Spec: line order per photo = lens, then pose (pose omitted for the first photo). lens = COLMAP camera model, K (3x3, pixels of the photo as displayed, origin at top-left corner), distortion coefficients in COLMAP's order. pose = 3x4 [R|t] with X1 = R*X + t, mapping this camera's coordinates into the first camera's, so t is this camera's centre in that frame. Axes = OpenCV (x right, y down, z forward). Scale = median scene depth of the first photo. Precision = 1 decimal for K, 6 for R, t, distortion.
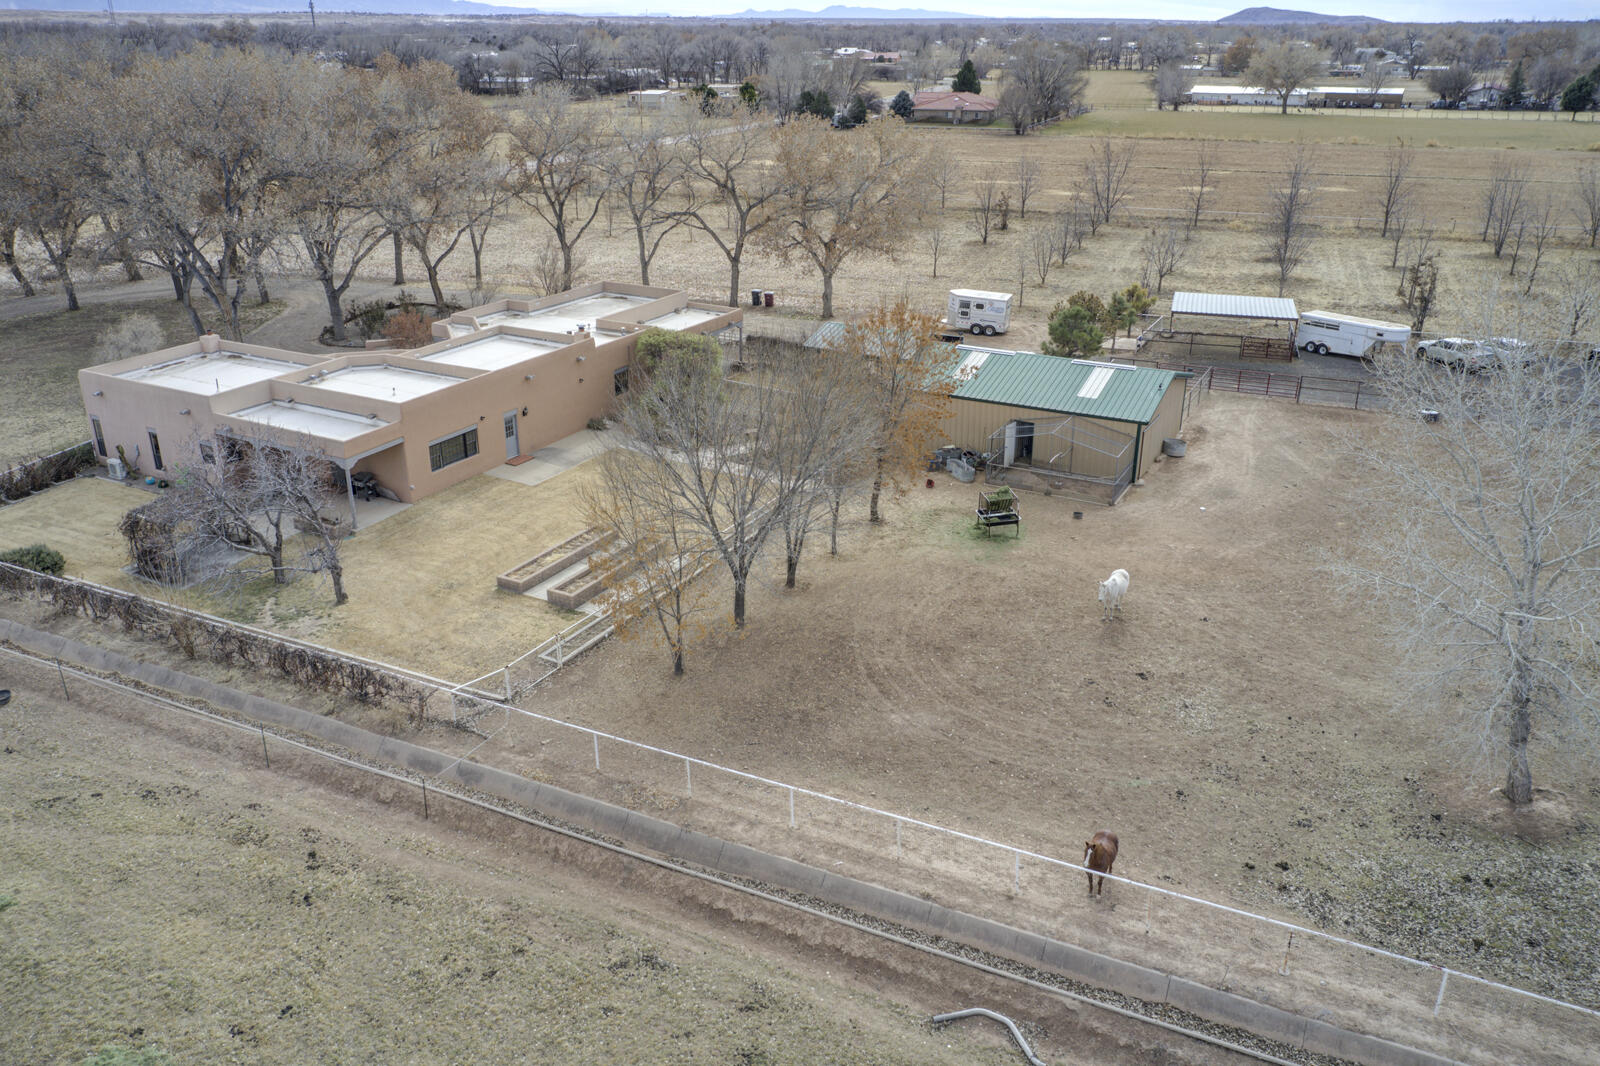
lens RADIAL K [[1238.8, 0, 800.0], [0, 1238.8, 533.0], [0, 0, 1]] dist [-0.007329, 0.006787]
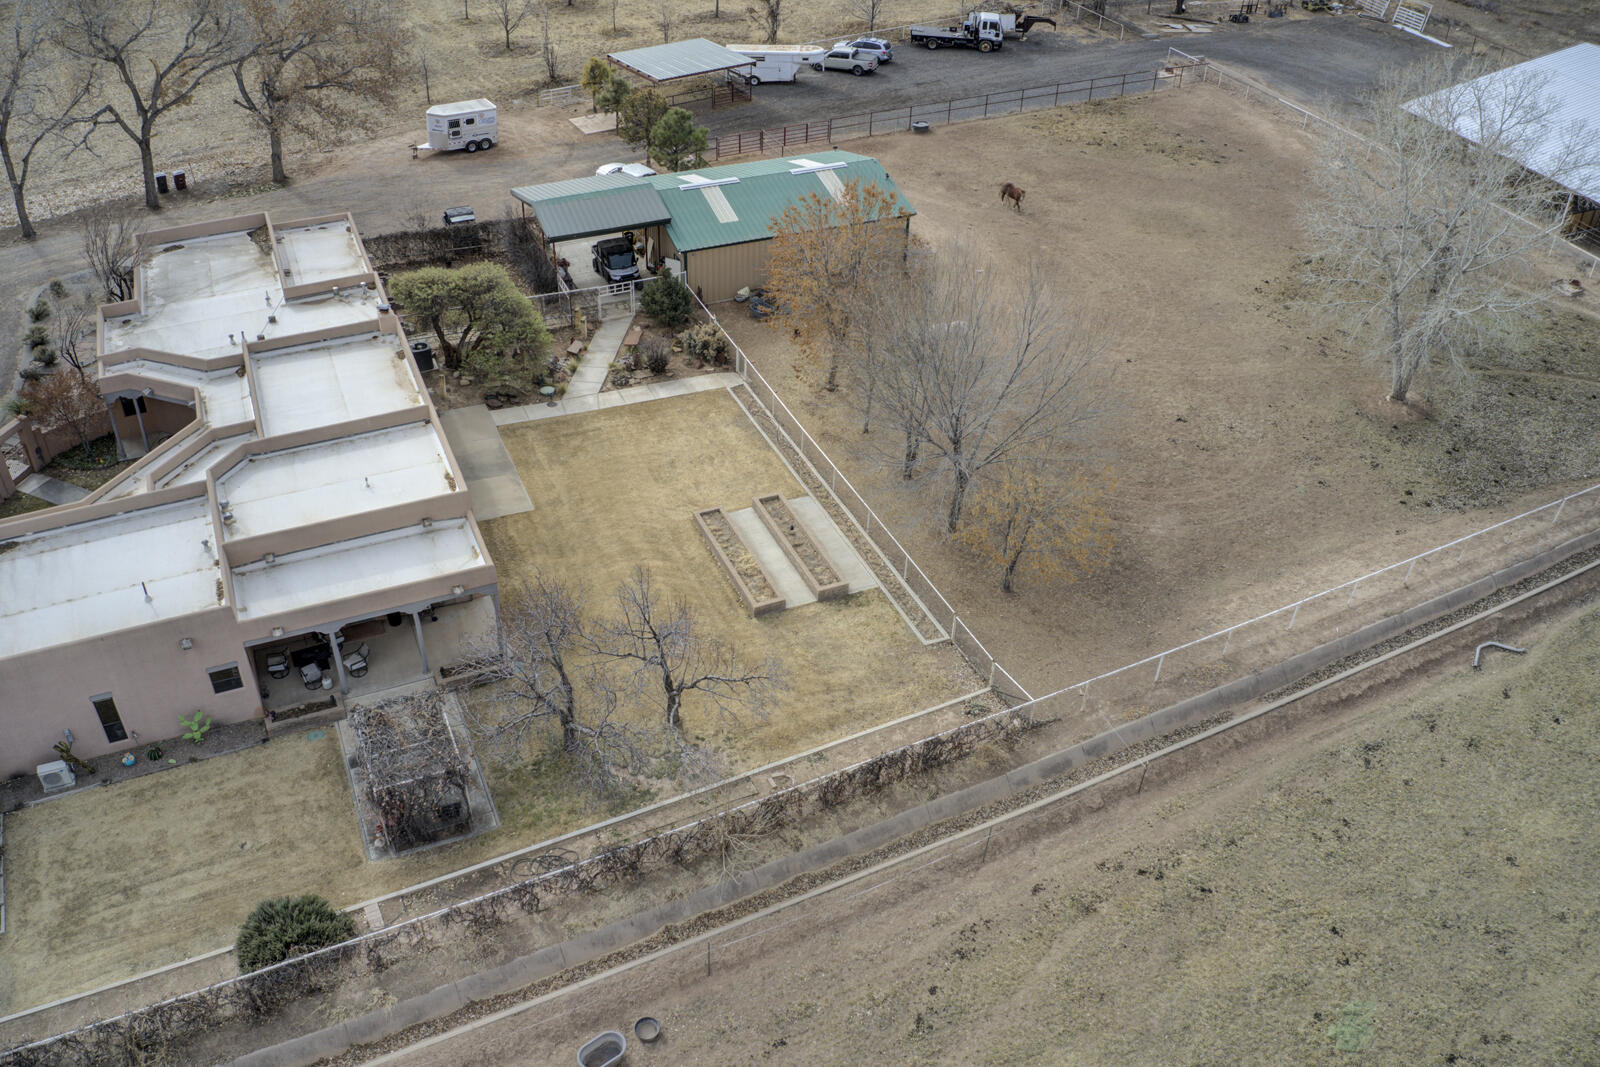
lens RADIAL K [[1313.9, 0, 800.0], [0, 1313.9, 533.5], [0, 0, 1]] dist [-0.140313, 0.003851]
pose [[0.601863, -0.467215, 0.647666, -0.641236], [0.275737, 0.882704, 0.380530, -0.290033], [-0.749487, -0.050442, 0.660095, 0.256338]]
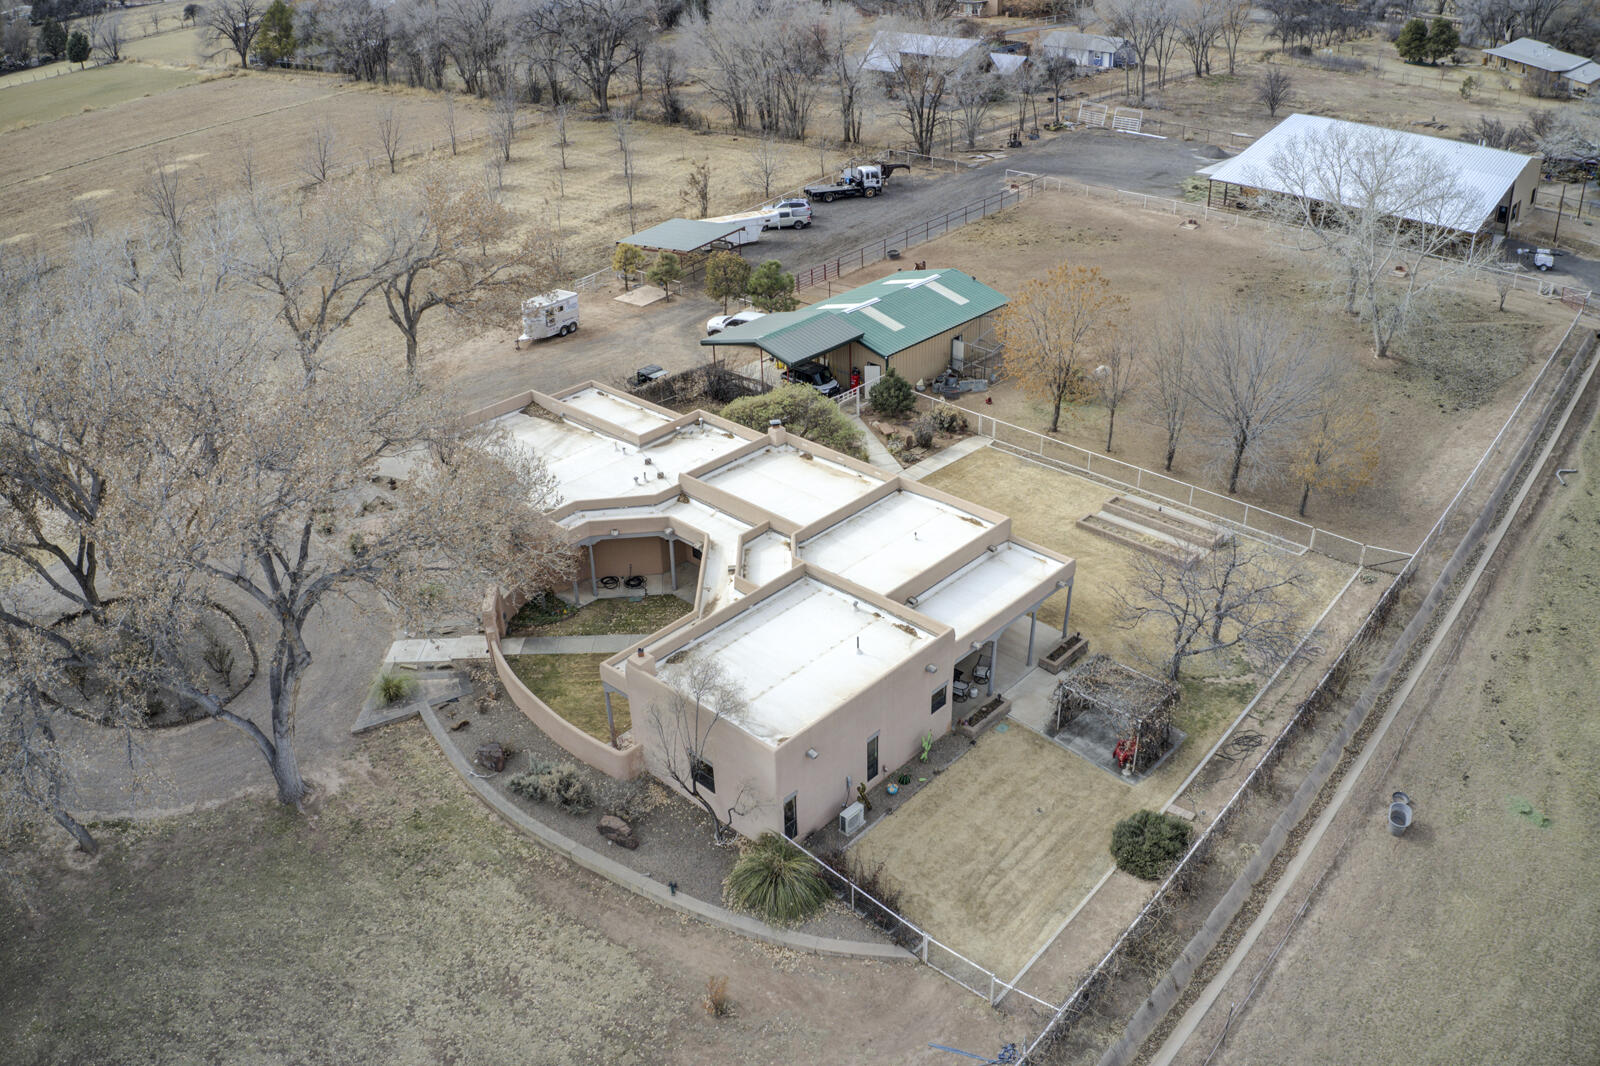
lens RADIAL K [[1250.5, 0, 805.2], [0, 1250.5, 527.5], [0, 0, 1]] dist [-0.197942, 0.022106]
pose [[0.248703, -0.477701, 0.842584, -1.028645], [0.392718, 0.844937, 0.363118, -0.445681], [-0.885392, 0.240590, 0.397740, 0.652725]]
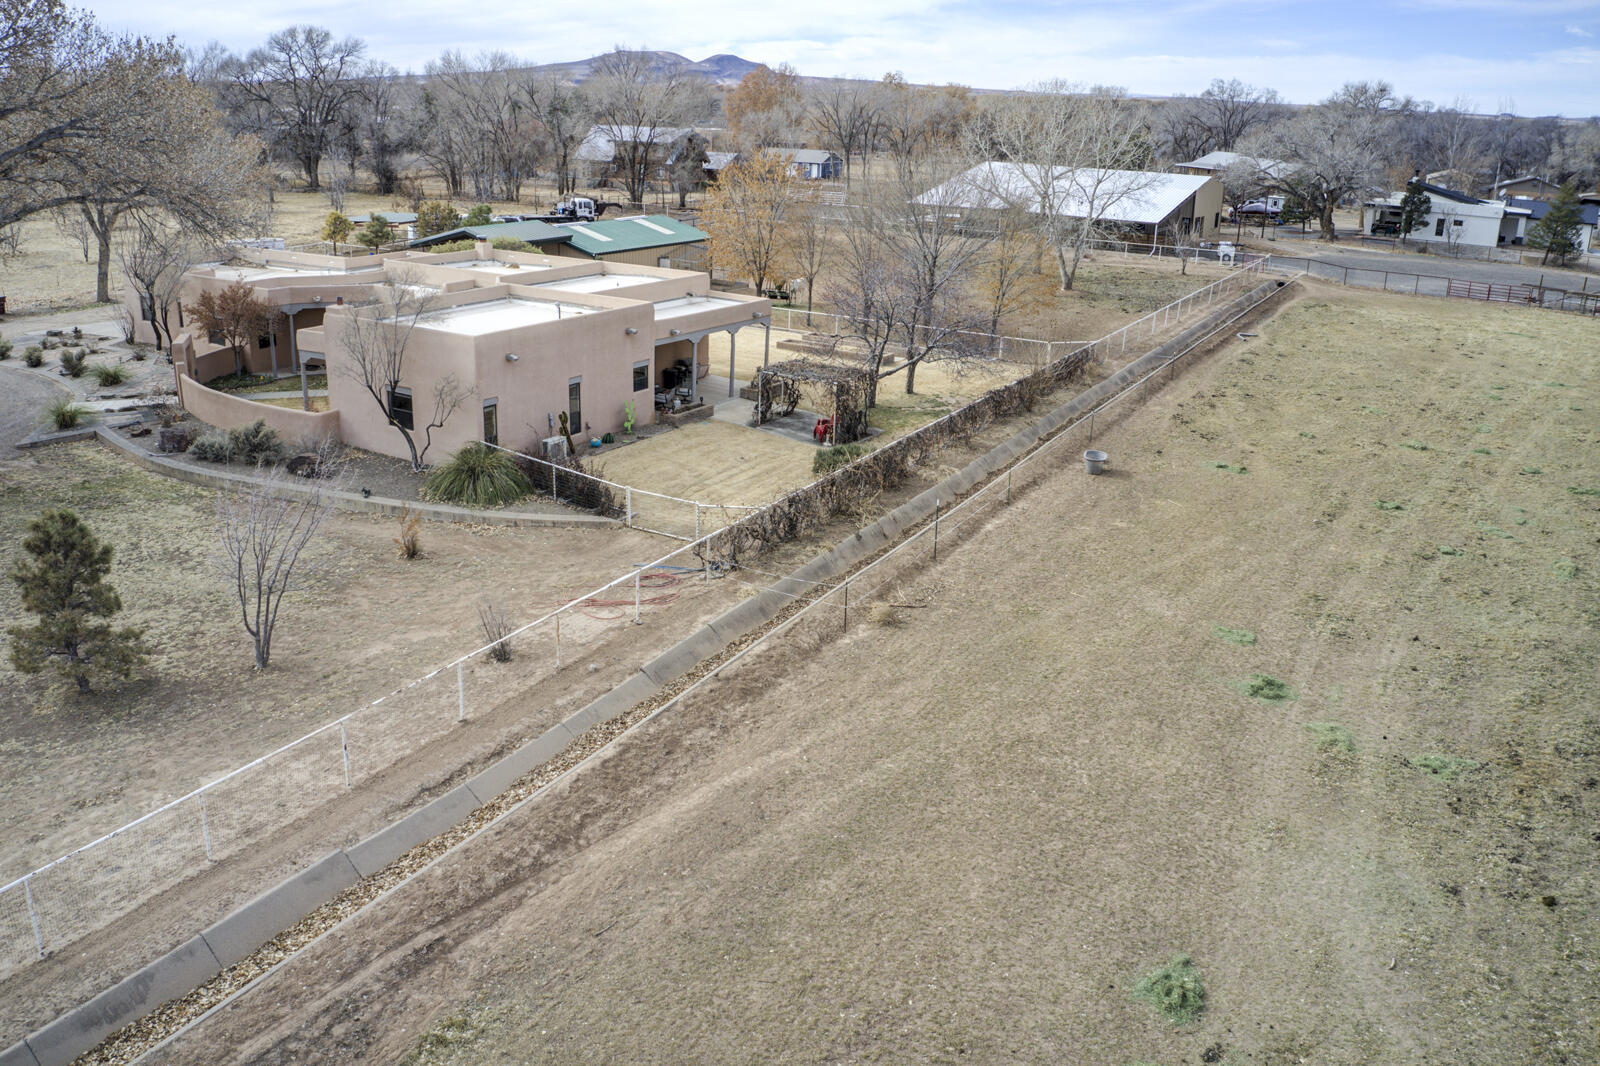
lens RADIAL K [[1273.3, 0, 800.0], [0, 1273.3, 533.0], [0, 0, 1]] dist [-0.093618, -0.010088]
pose [[0.047691, -0.322667, 0.945310, -1.191938], [0.352653, 0.890882, 0.286297, -0.160926], [-0.934538, 0.319712, 0.156276, 0.720107]]
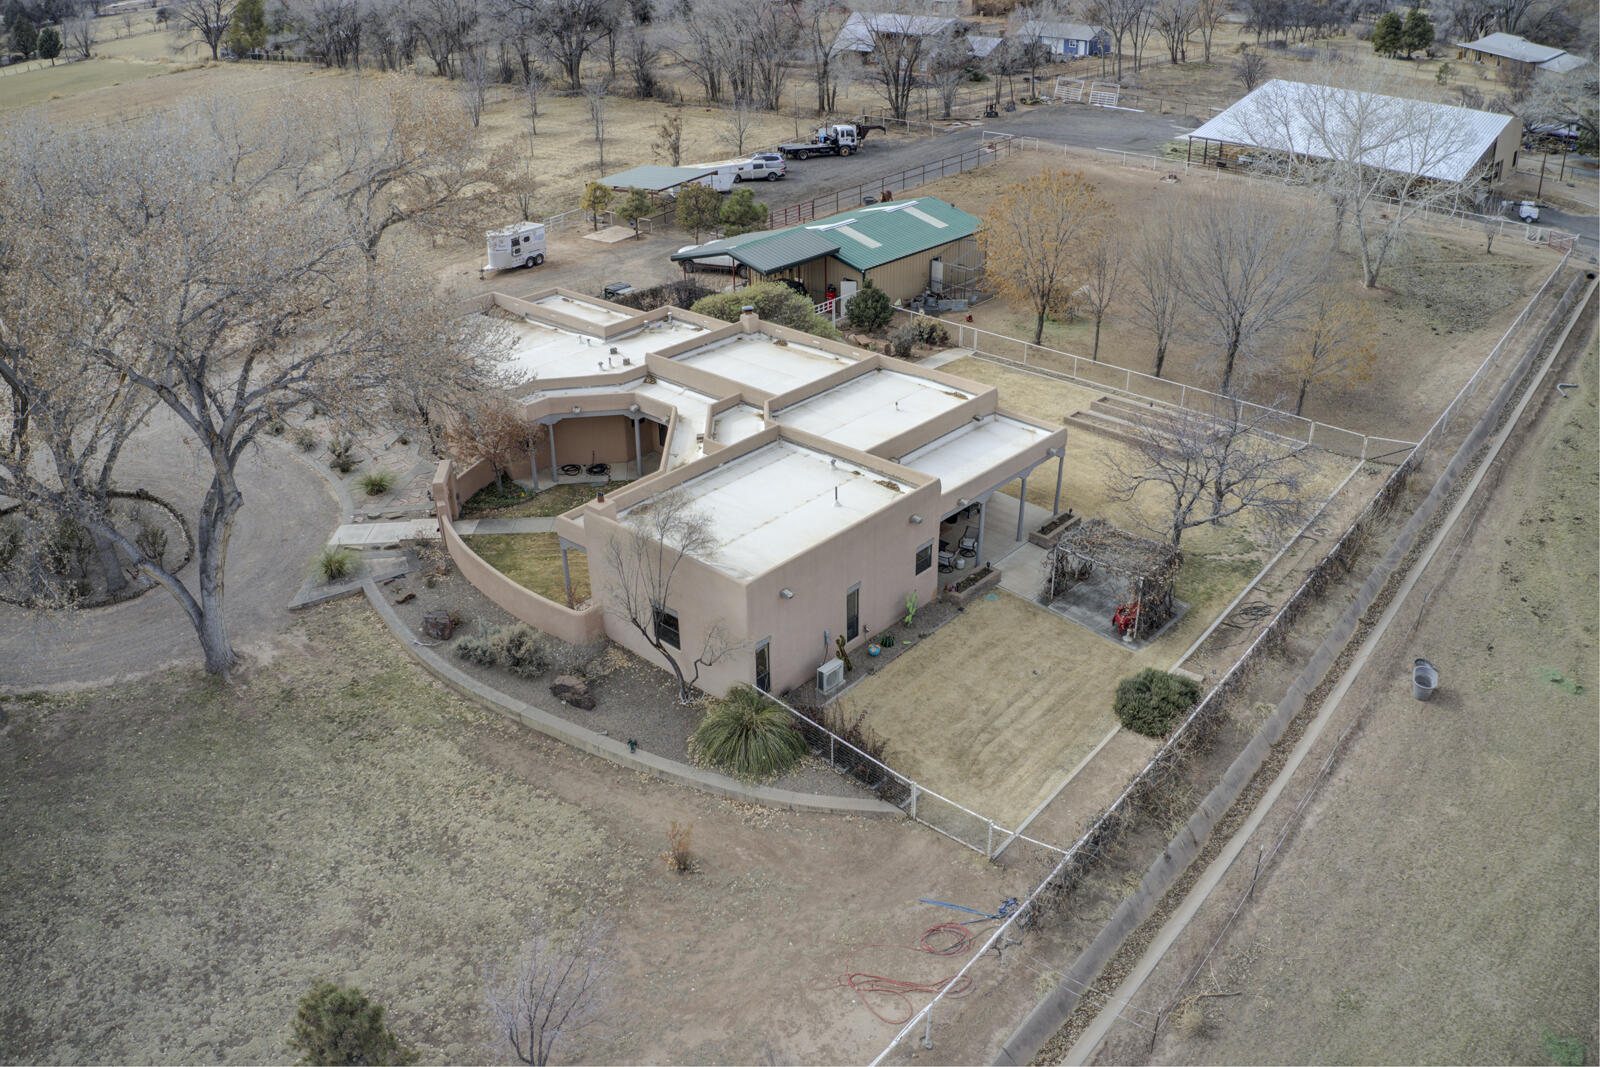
lens RADIAL K [[1250.5, 0, 805.2], [0, 1250.5, 528.0], [0, 0, 1]] dist [-0.197942, 0.022106]
pose [[0.230415, -0.456601, 0.859316, -1.031380], [0.383947, 0.854091, 0.350875, -0.339420], [-0.894144, 0.249085, 0.372106, 0.700006]]
